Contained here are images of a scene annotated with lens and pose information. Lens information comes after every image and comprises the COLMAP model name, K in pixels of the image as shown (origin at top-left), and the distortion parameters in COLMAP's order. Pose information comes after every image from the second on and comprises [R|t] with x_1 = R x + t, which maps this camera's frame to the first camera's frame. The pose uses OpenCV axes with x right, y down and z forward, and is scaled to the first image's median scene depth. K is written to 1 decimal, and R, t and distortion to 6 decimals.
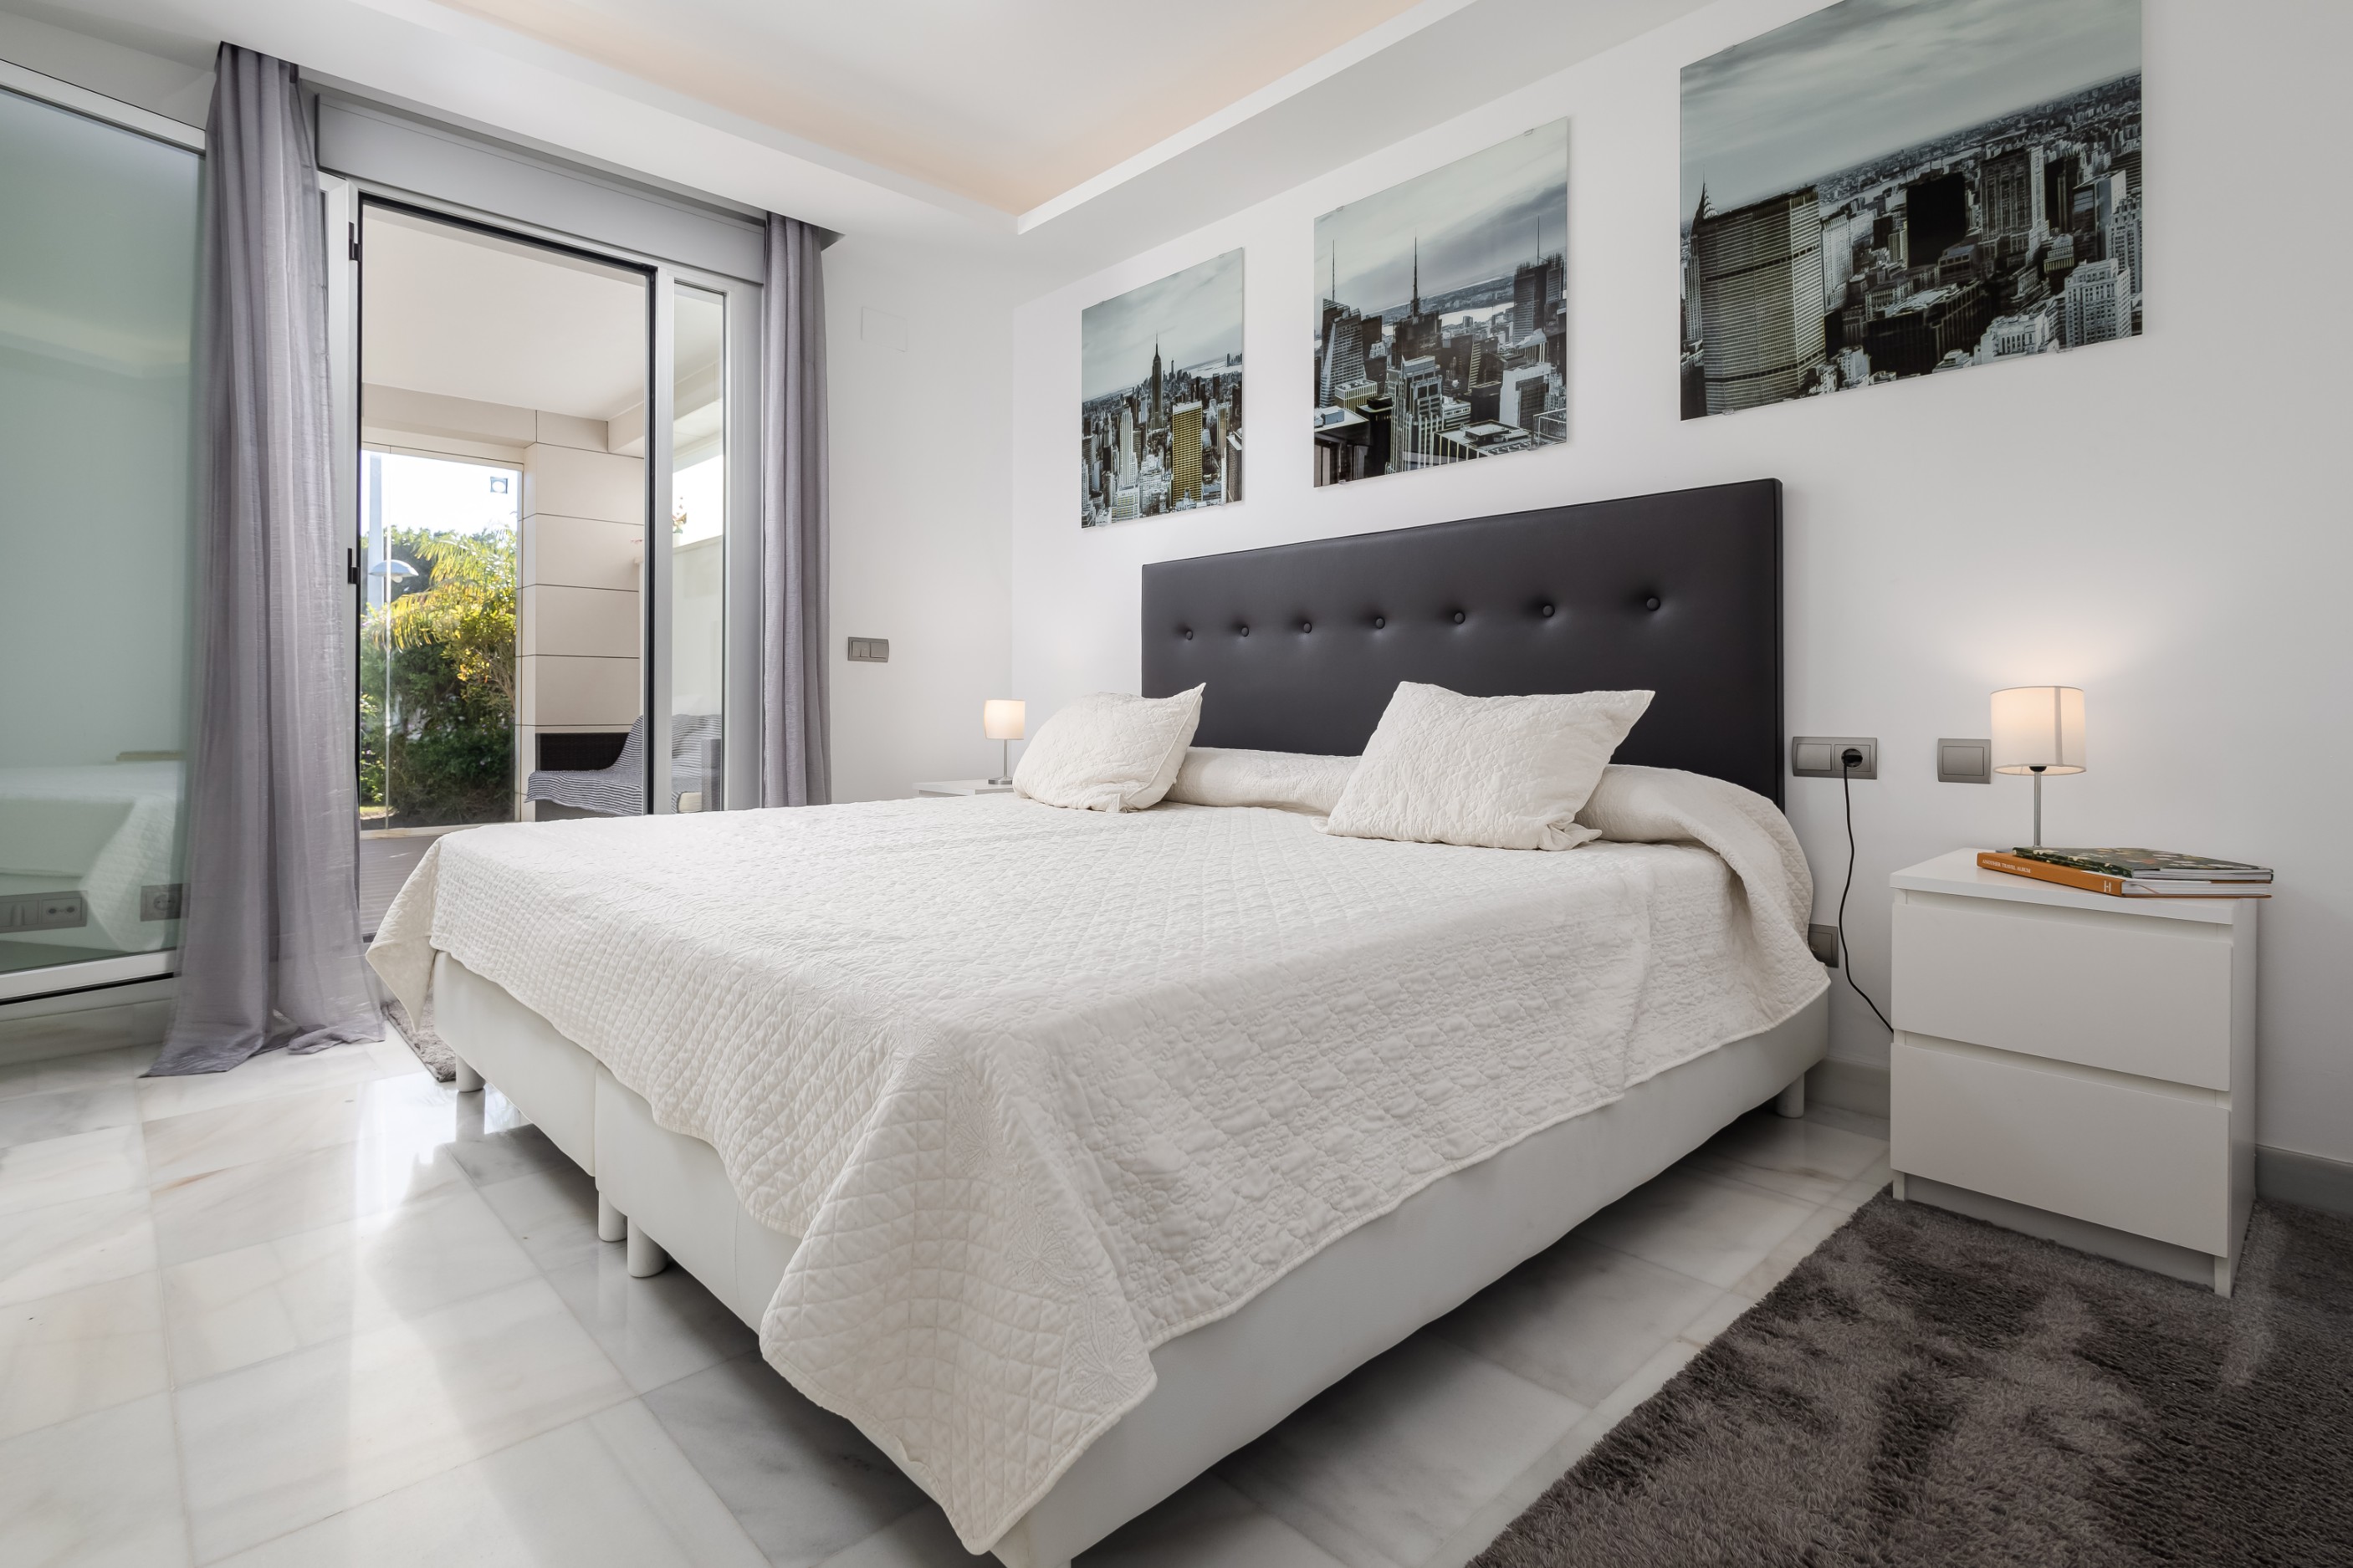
lens RADIAL K [[1147.5, 0, 1187.3], [0, 1147.5, 703.4], [0, 0, 1]] dist [-0.000664, 0.007741]
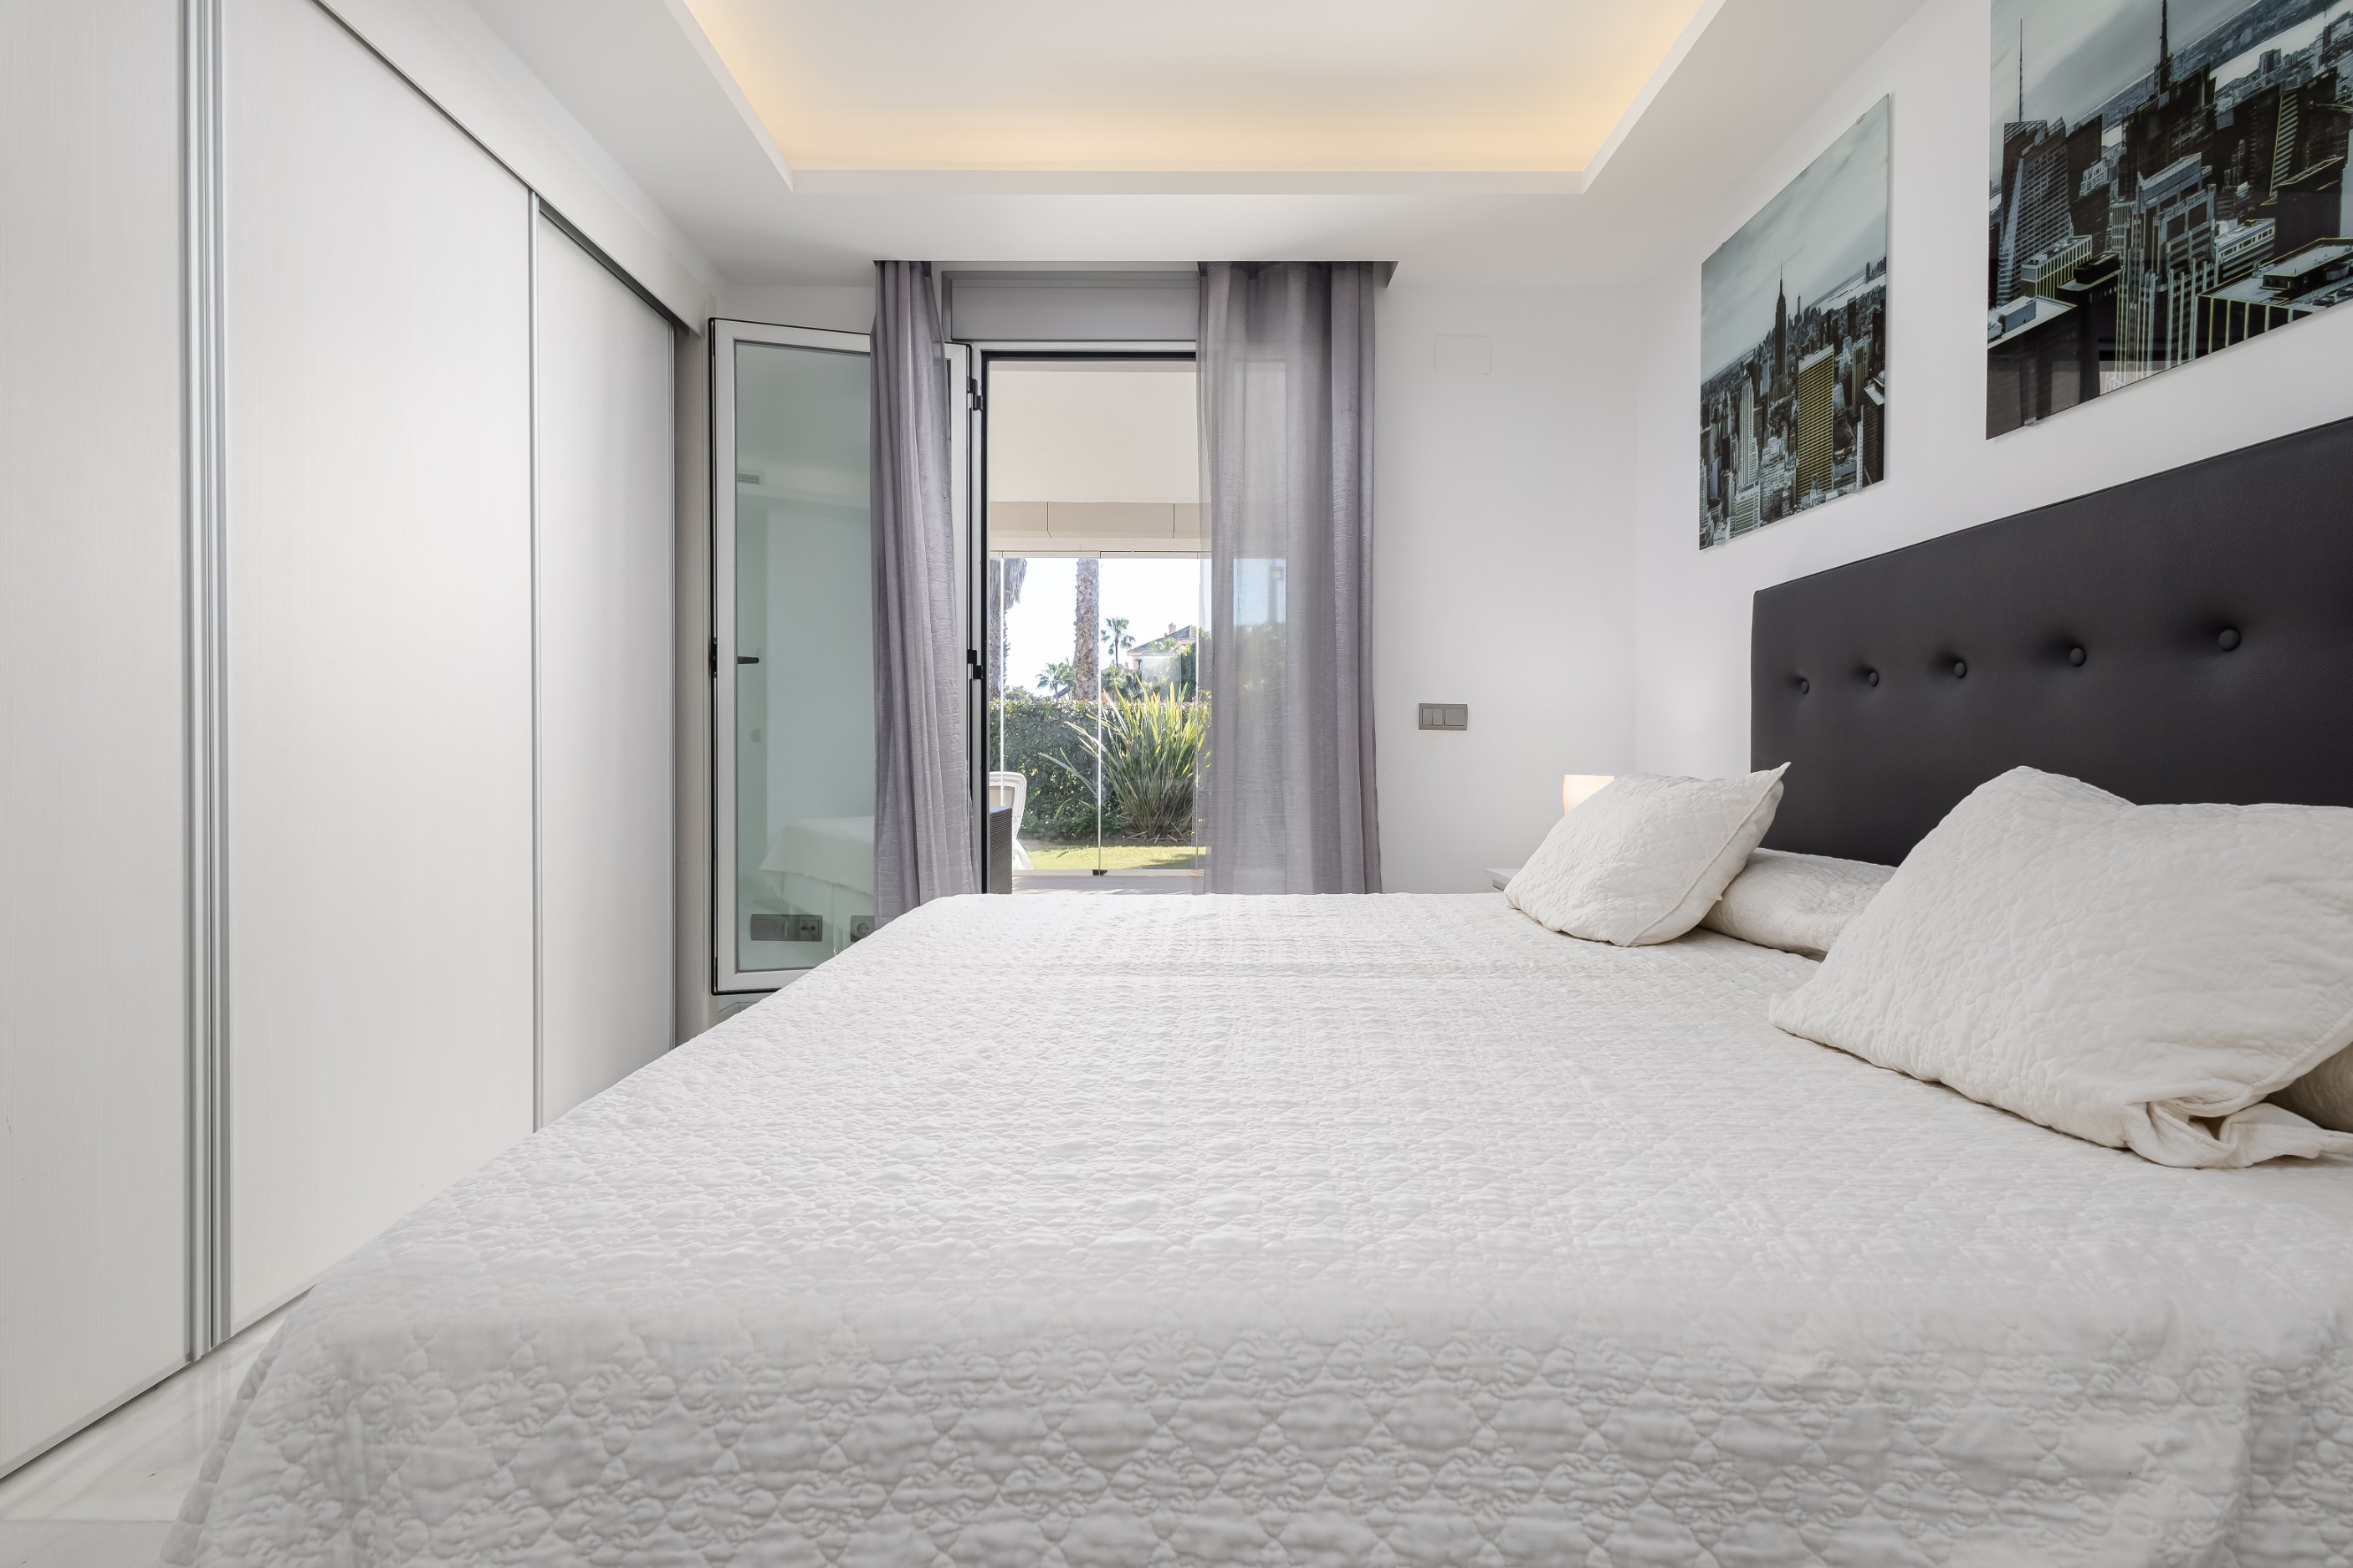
lens RADIAL K [[1126.2, 0, 1168.8], [0, 1126.2, 765.1], [0, 0, 1]] dist [0.021712, -0.009784]
pose [[0.723046, 0.003410, -0.690791, 0.221165], [0.003142, 0.999961, 0.008224, -0.020785], [0.690792, -0.008116, 0.723008, 0.262730]]
